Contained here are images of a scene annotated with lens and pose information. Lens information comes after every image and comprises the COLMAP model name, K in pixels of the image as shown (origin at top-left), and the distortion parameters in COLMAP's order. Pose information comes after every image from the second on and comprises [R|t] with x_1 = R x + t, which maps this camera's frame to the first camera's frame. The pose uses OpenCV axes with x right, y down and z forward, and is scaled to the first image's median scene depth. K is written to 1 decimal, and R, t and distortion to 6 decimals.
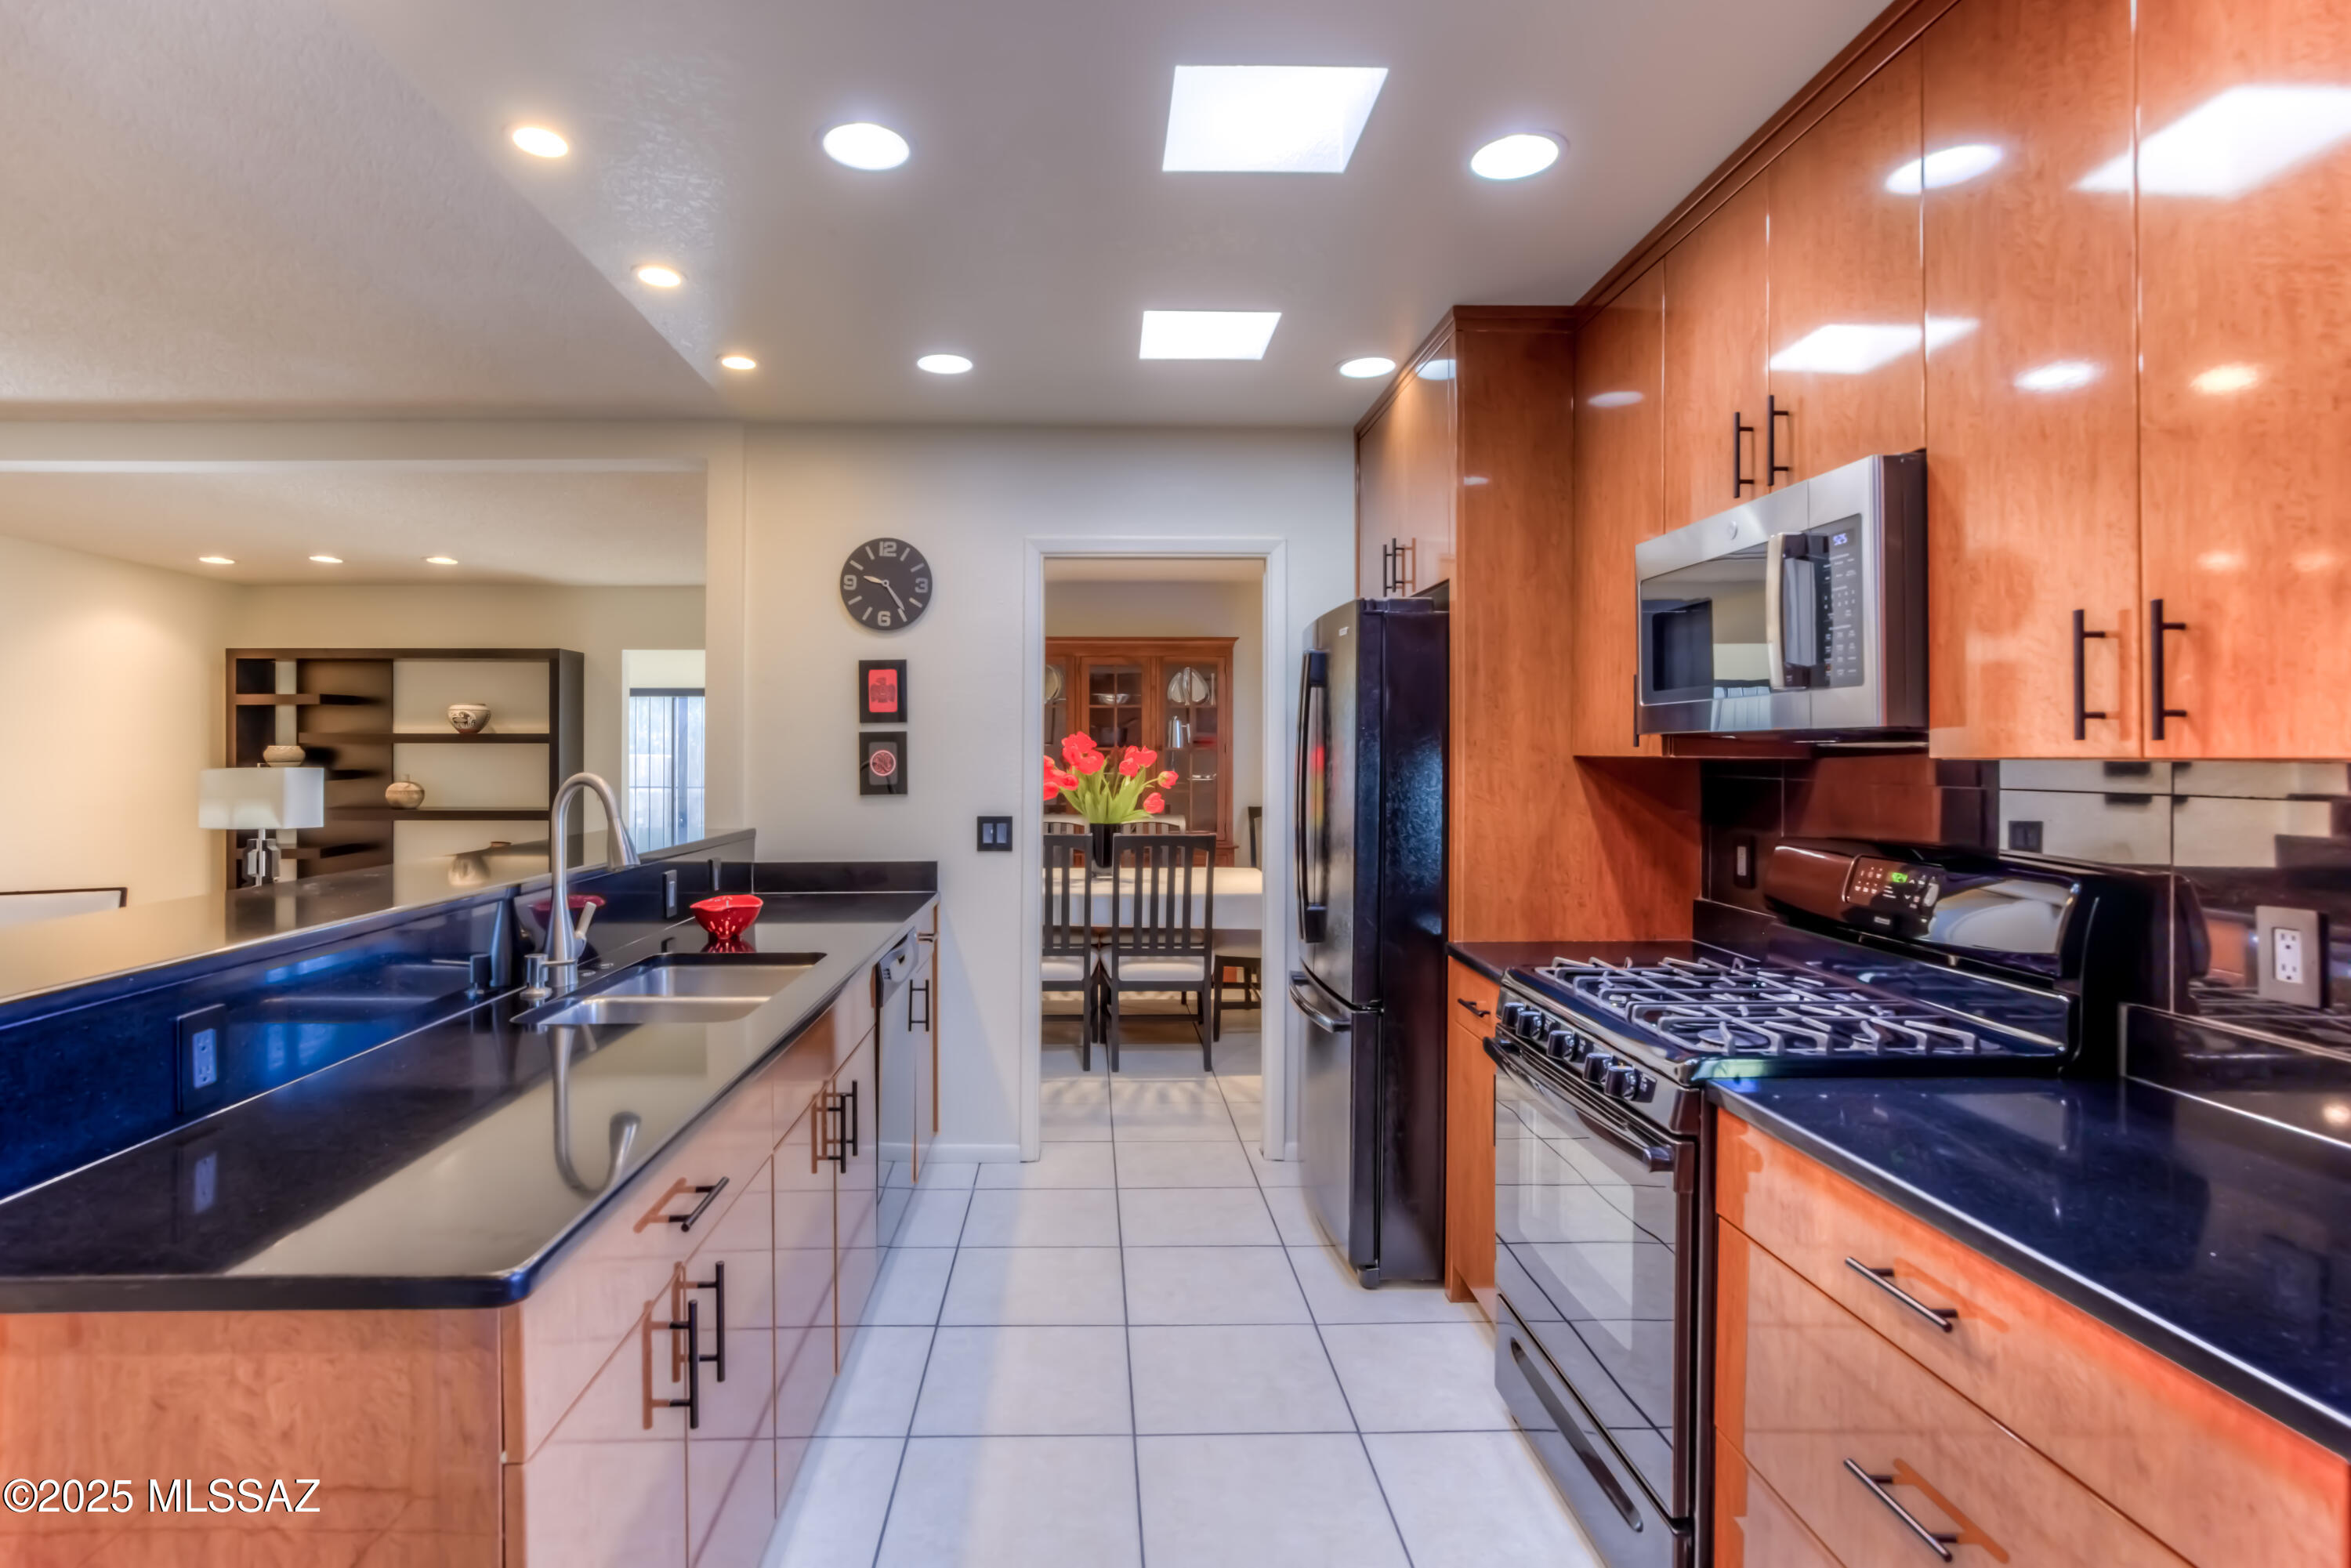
lens RADIAL K [[1211.0, 0, 1112.4], [0, 1211.0, 740.8], [0, 0, 1]] dist [-0.017916, -0.000424]
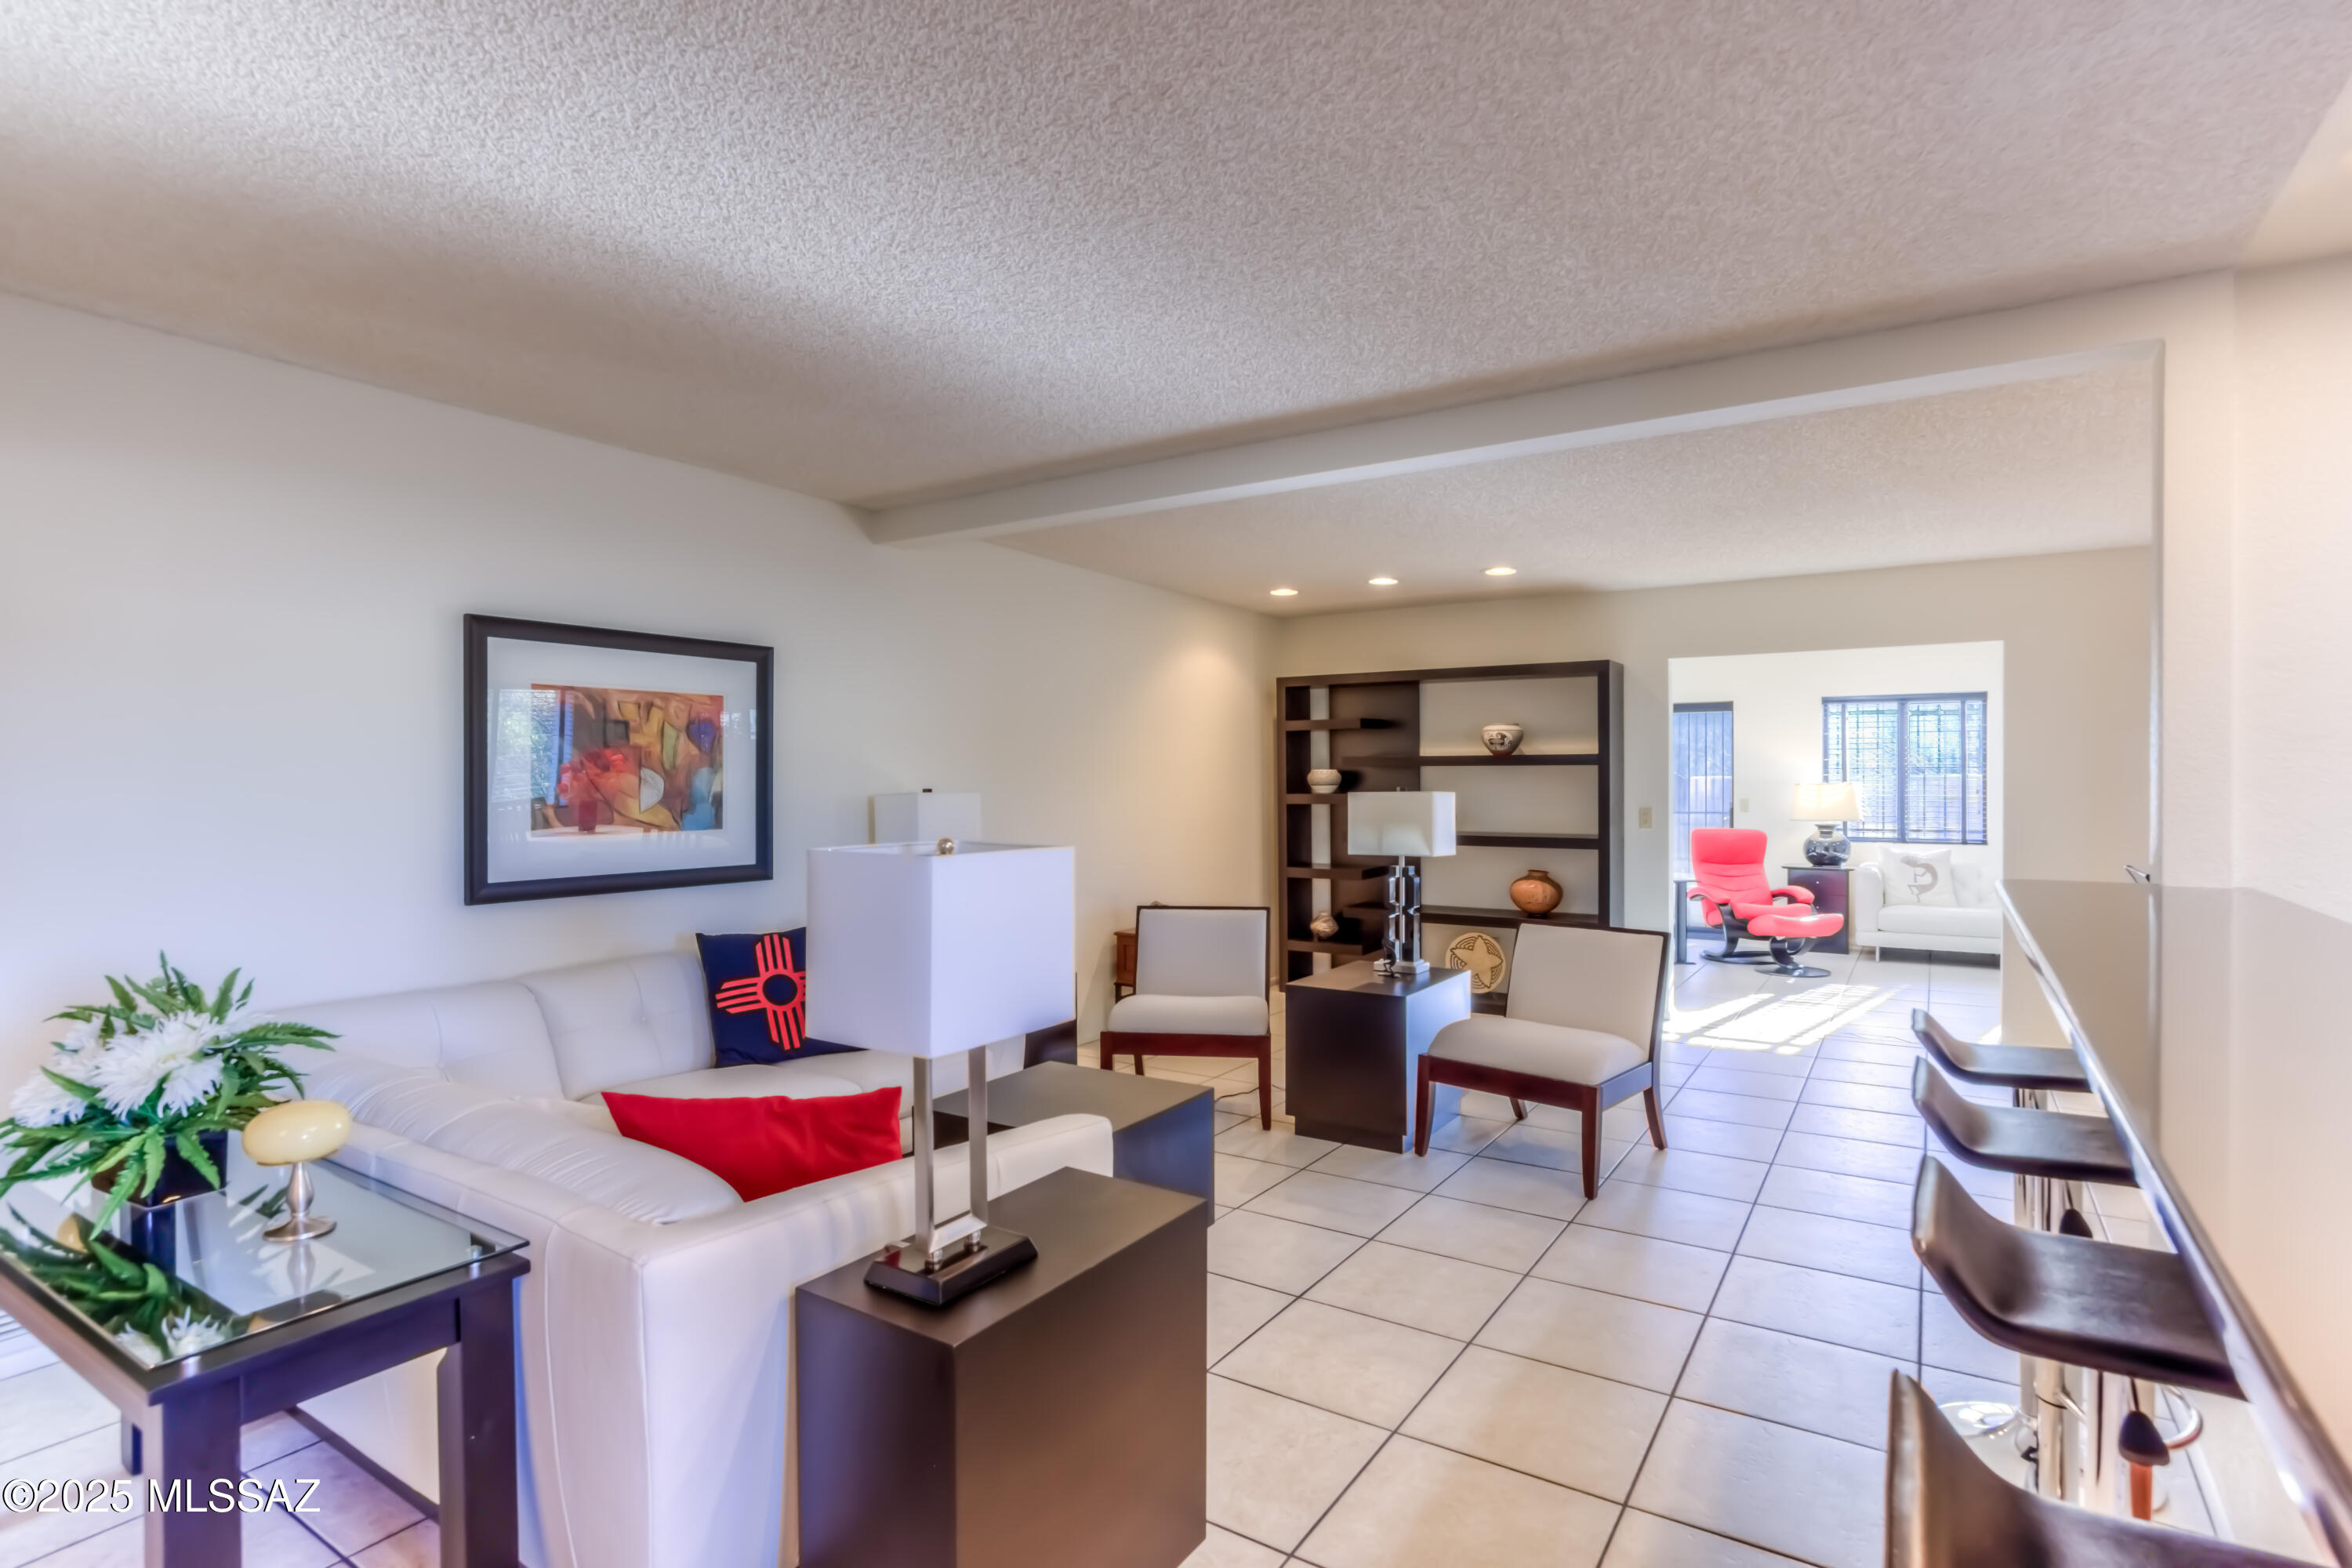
lens RADIAL K [[1167.9, 0, 1171.2], [0, 1167.9, 779.2], [0, 0, 1]] dist [-0.021537, 0.003566]
pose [[0.840392, 0.000665, -0.541978, -0.461364], [0.008802, 0.999851, 0.014874, -0.005451], [0.541907, -0.017271, 0.840261, 0.137524]]
